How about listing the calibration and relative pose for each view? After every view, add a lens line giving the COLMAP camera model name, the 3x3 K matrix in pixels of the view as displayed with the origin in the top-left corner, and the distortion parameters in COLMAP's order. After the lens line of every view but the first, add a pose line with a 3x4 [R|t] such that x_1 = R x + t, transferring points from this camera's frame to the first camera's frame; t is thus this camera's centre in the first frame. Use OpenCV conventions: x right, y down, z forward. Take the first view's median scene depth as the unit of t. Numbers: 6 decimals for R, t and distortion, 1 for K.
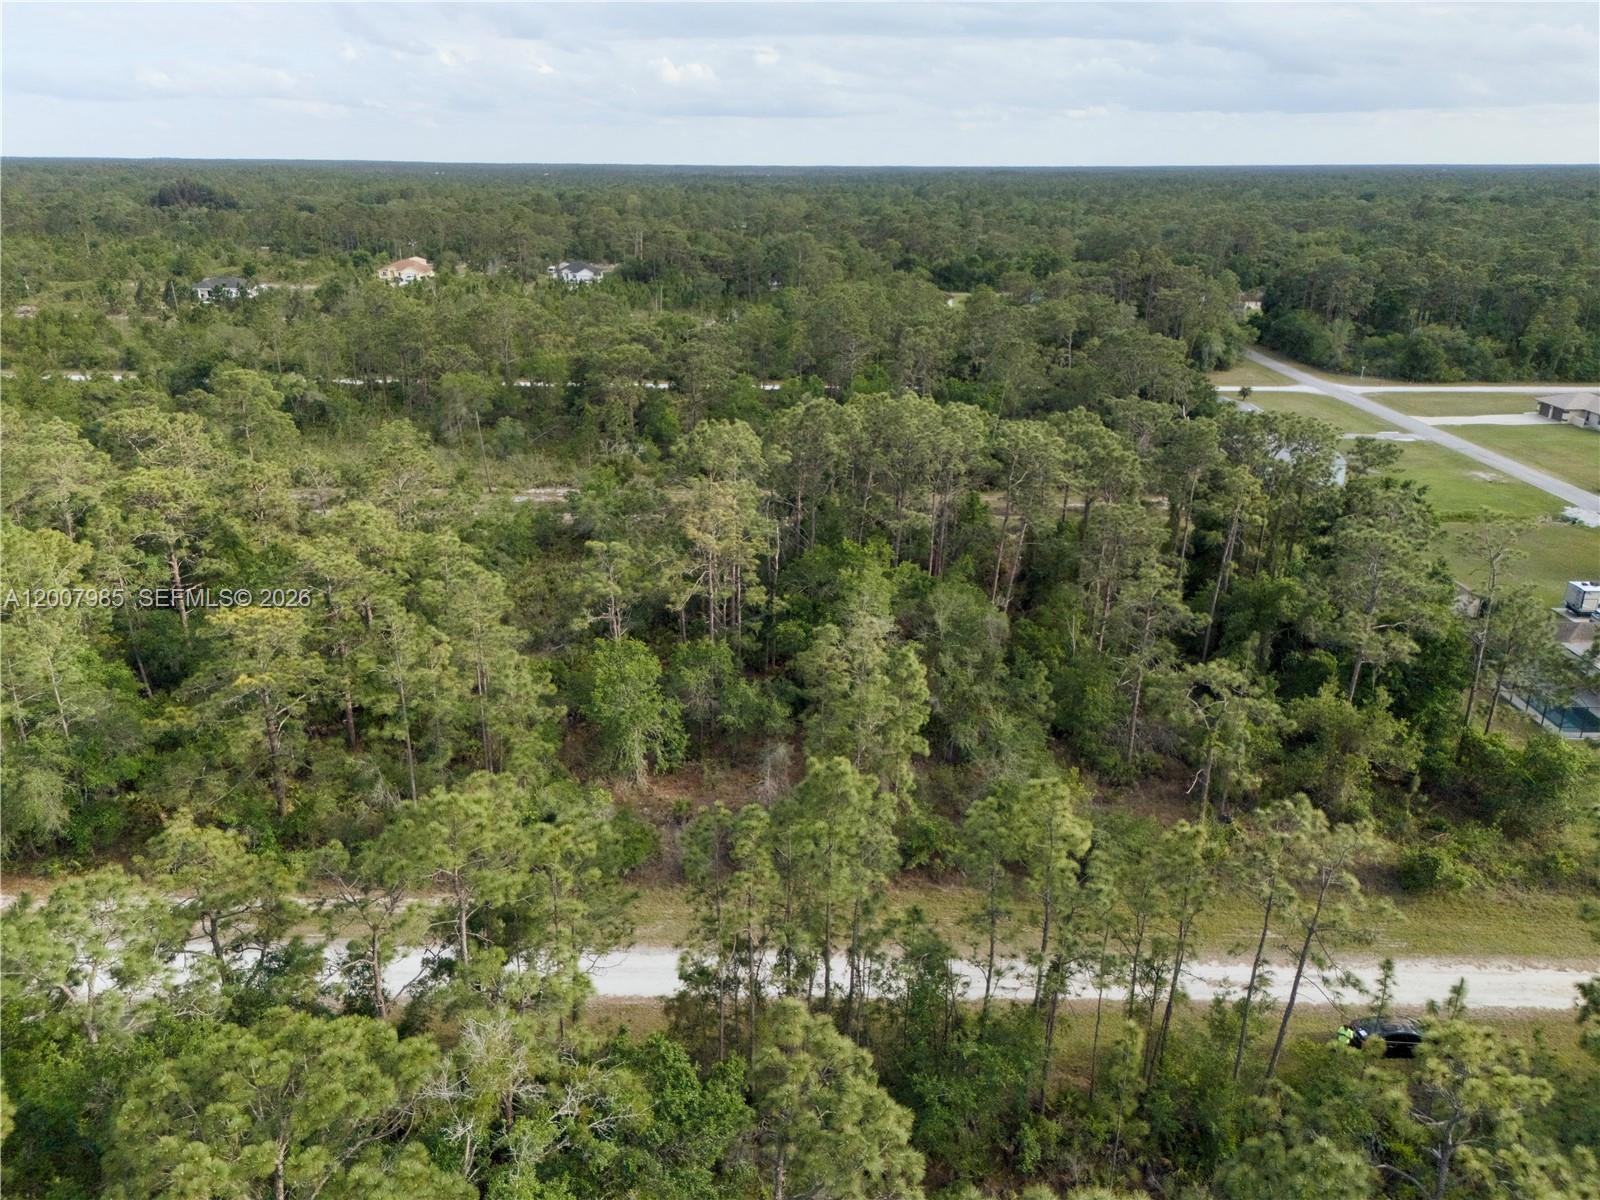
lens RADIAL K [[1130.8, 0, 800.0], [0, 1130.8, 600.0], [0, 0, 1]] dist [0.064157, -0.065155]
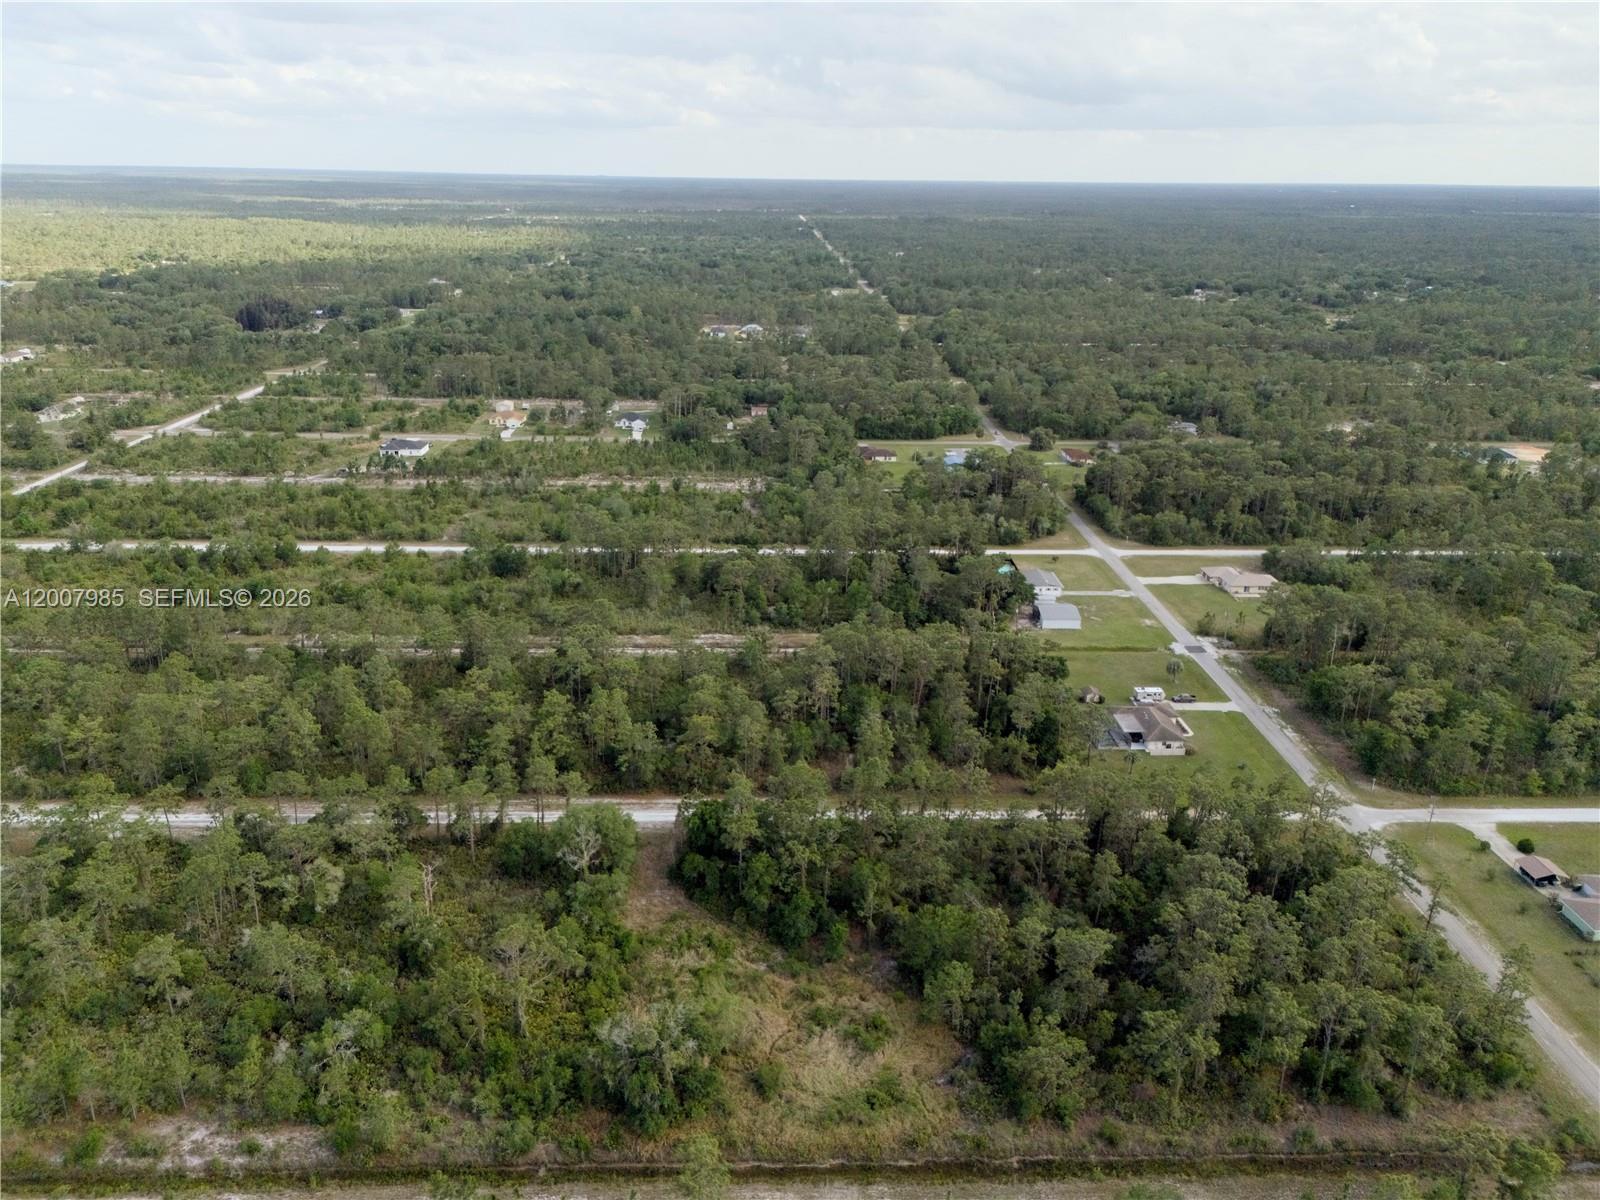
lens RADIAL K [[1166.9, 0, 800.0], [0, 1166.9, 600.0], [0, 0, 1]] dist [0.082326, -0.080770]
pose [[0.998569, -0.003224, 0.053375, -0.299242], [0.003346, 0.999992, -0.002198, -0.278811], [-0.053367, 0.002373, 0.998572, -2.124084]]
